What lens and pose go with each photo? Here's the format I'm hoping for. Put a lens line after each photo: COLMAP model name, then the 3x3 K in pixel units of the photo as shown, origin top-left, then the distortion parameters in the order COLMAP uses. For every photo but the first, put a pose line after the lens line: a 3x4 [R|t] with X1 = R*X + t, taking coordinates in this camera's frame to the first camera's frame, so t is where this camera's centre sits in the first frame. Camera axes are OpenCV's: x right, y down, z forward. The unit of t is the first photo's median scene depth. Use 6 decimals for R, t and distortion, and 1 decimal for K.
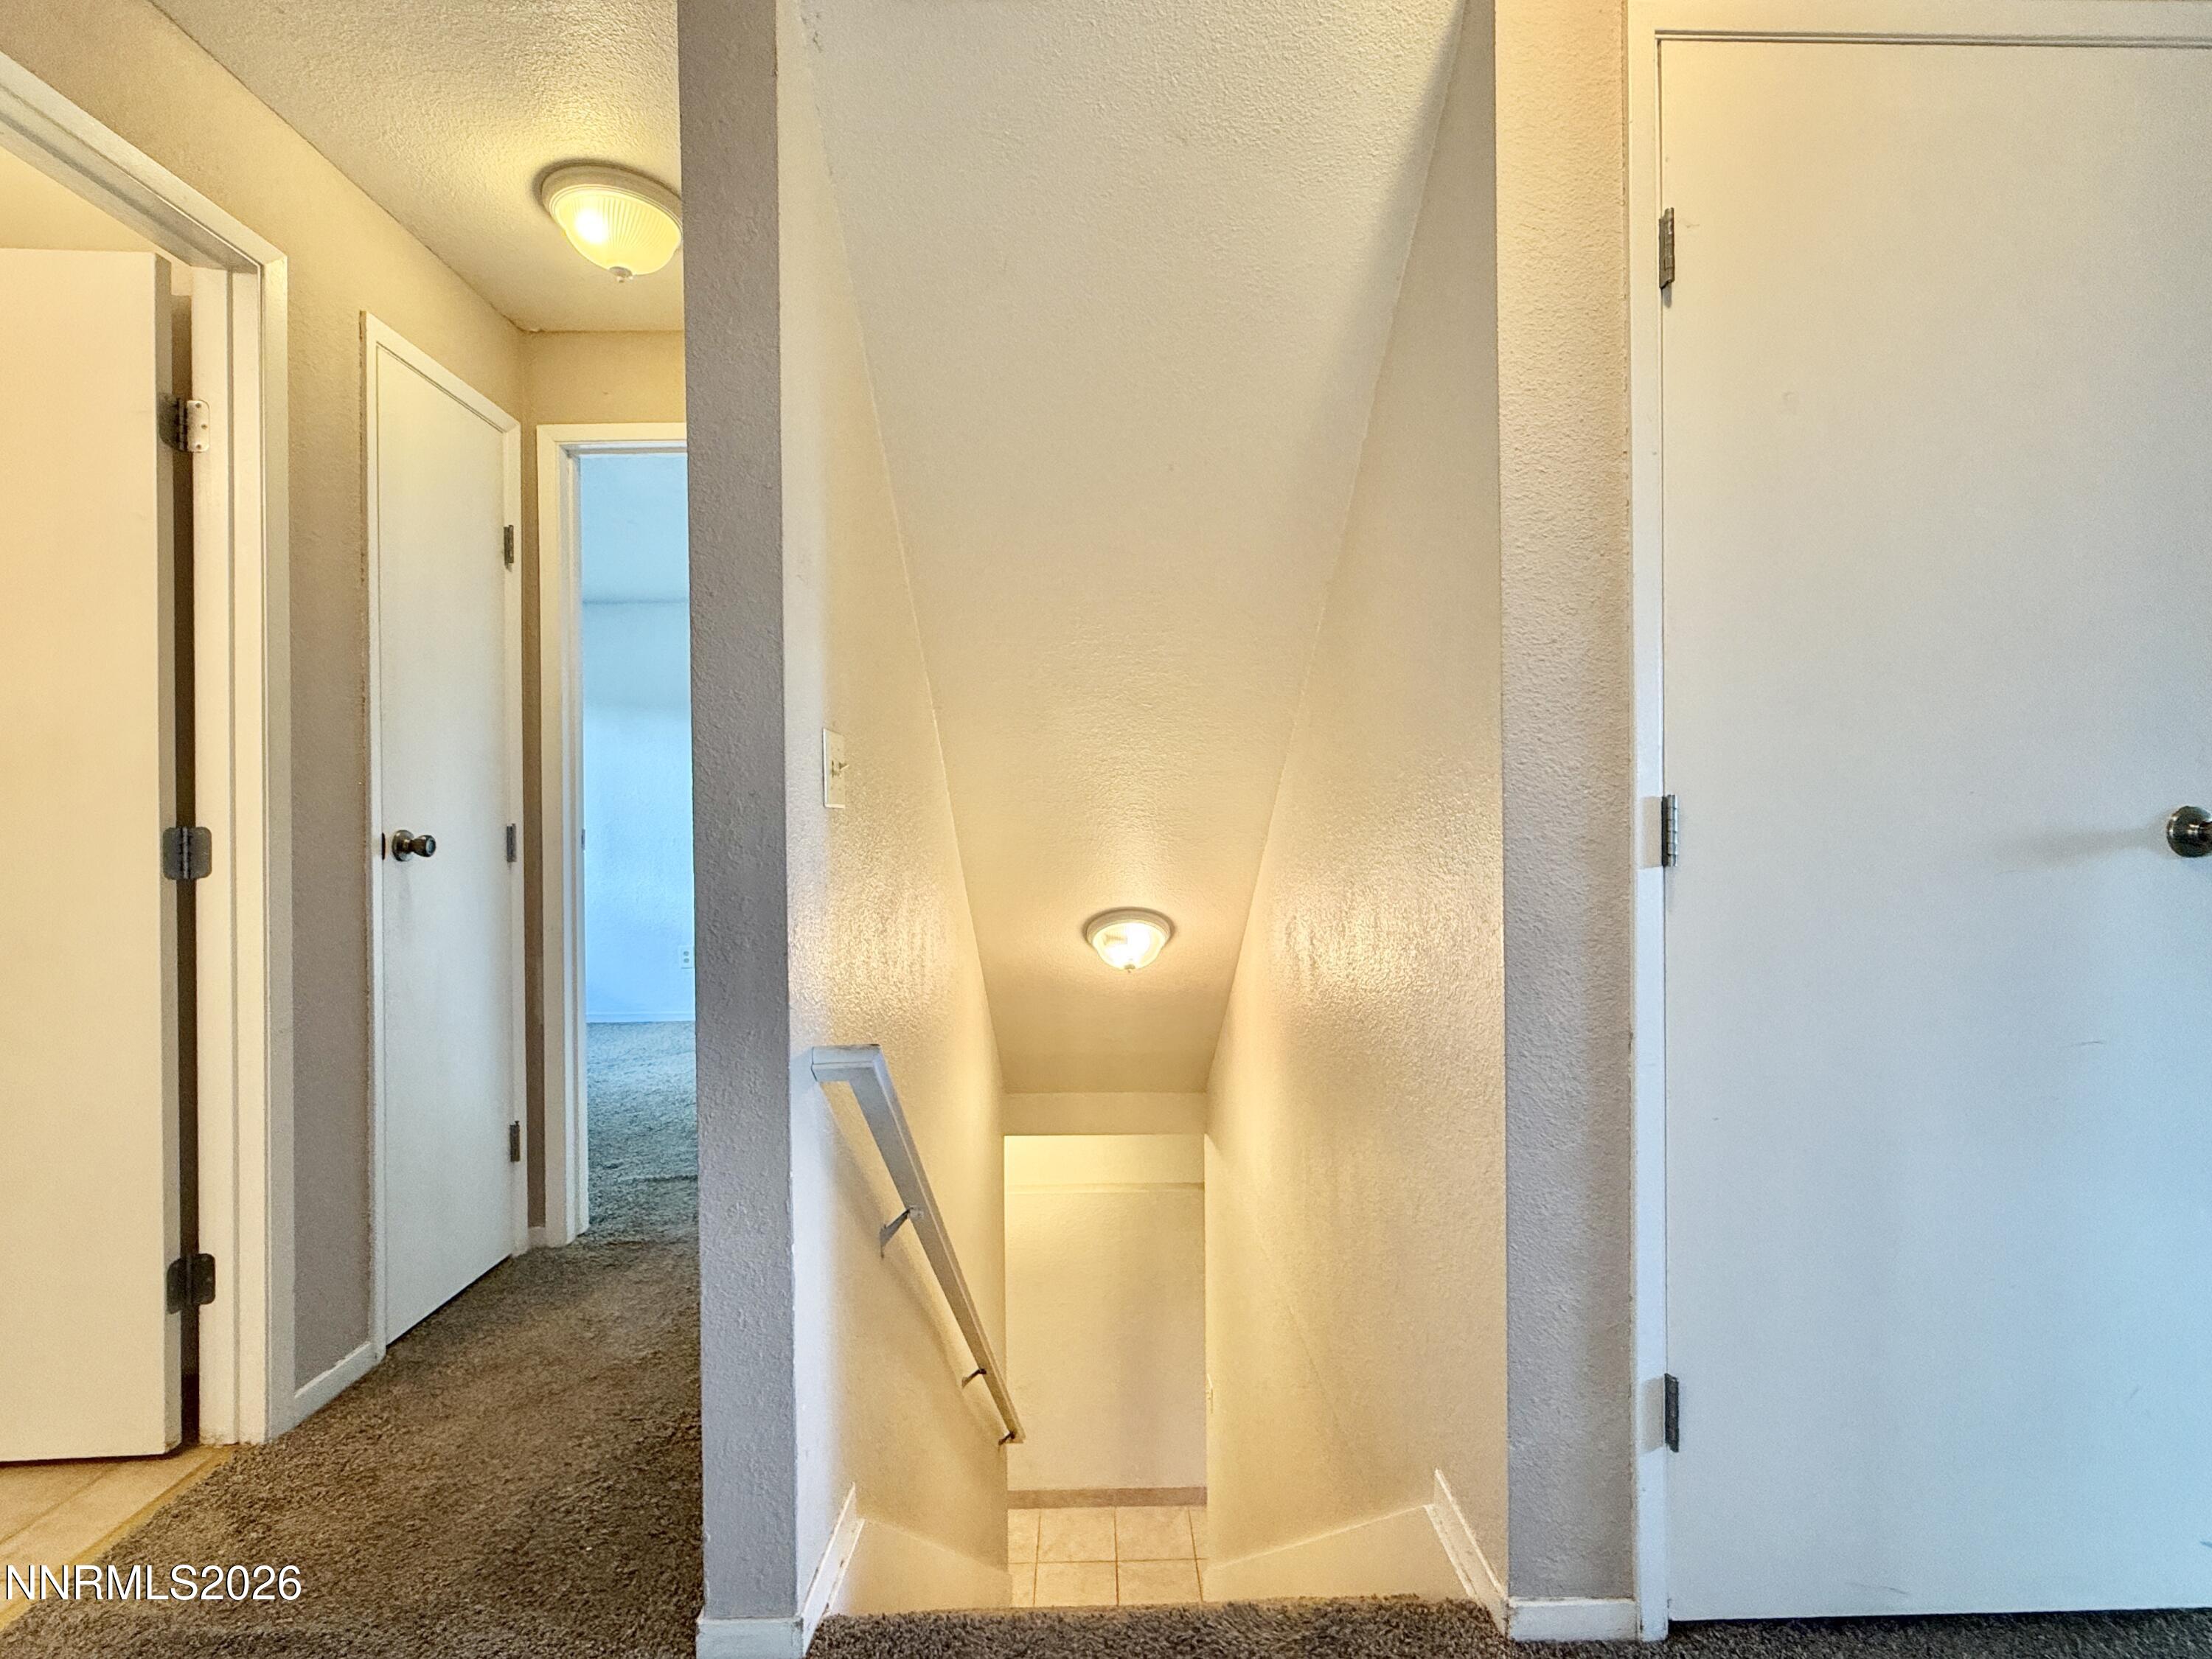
lens RADIAL K [[1019.7, 0, 1106.0], [0, 1019.7, 829.5], [0, 0, 1]] dist [0.002054, -0.001262]
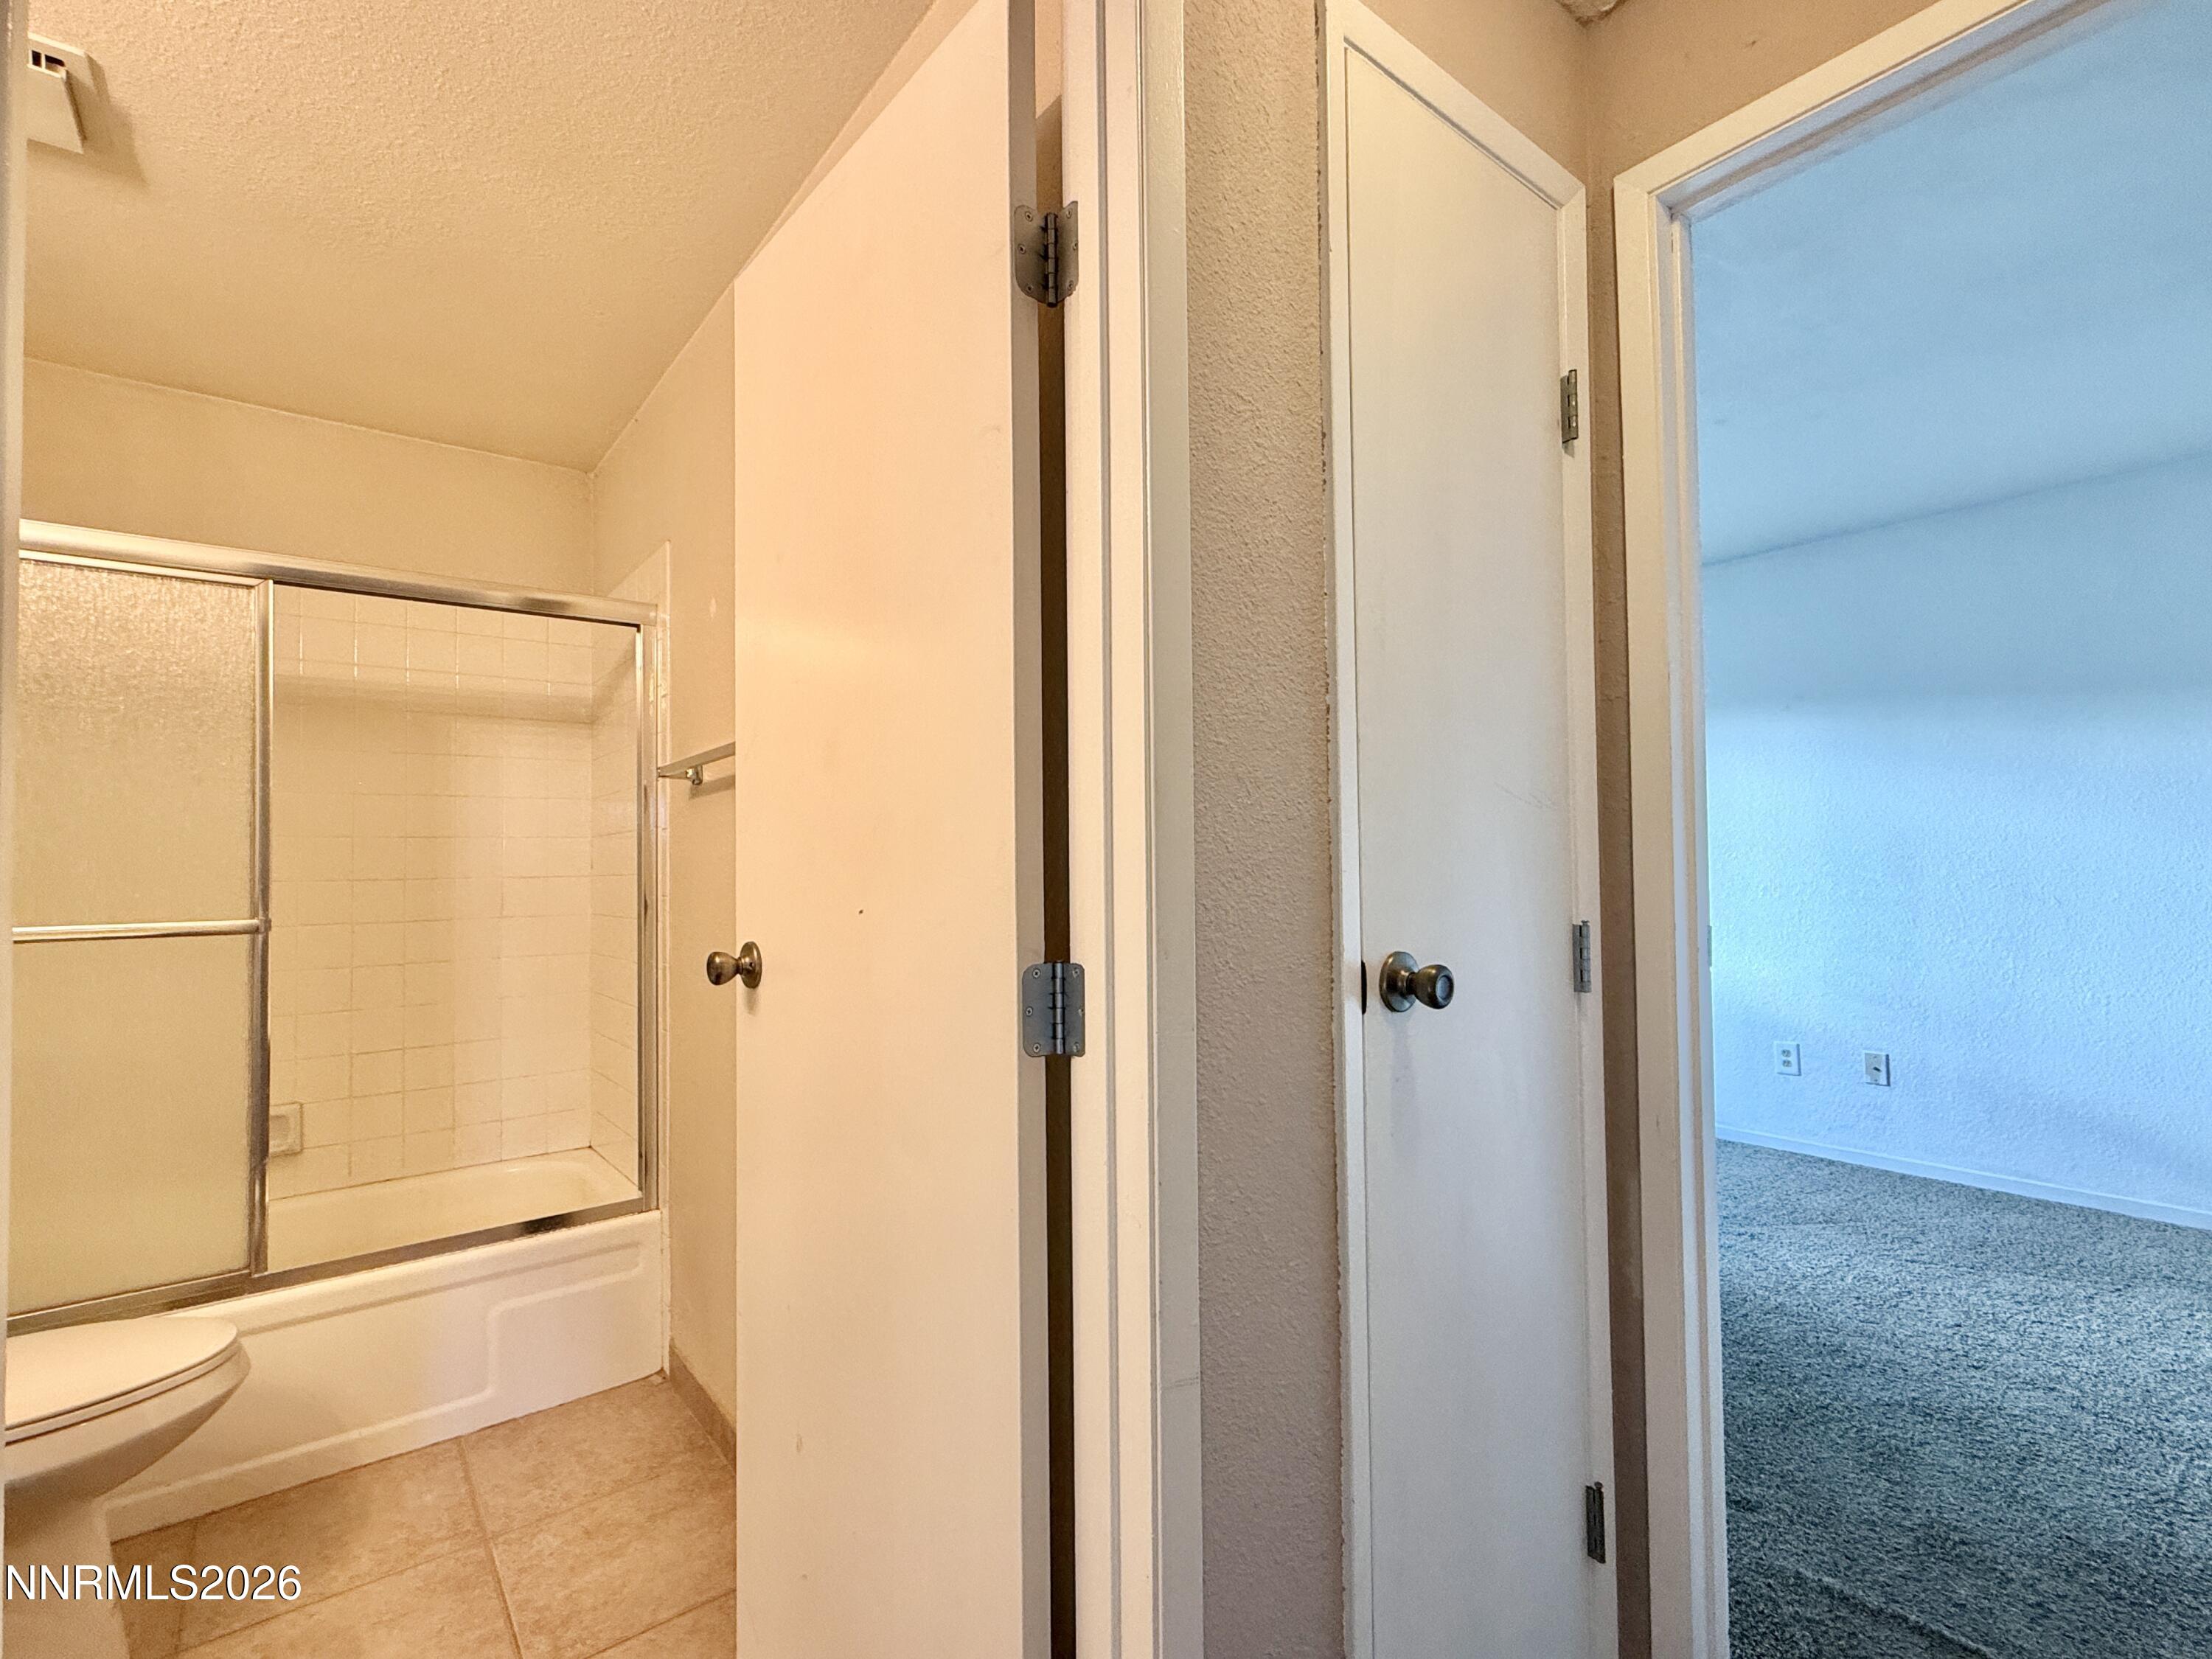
lens RADIAL K [[1019.7, 0, 1106.0], [0, 1019.7, 829.5], [0, 0, 1]] dist [0.002054, -0.001262]
pose [[0.604531, -0.017034, -0.796400, -0.365424], [0.005653, 0.999838, -0.017094, -0.055145], [0.796562, 0.005832, 0.604529, 0.569749]]
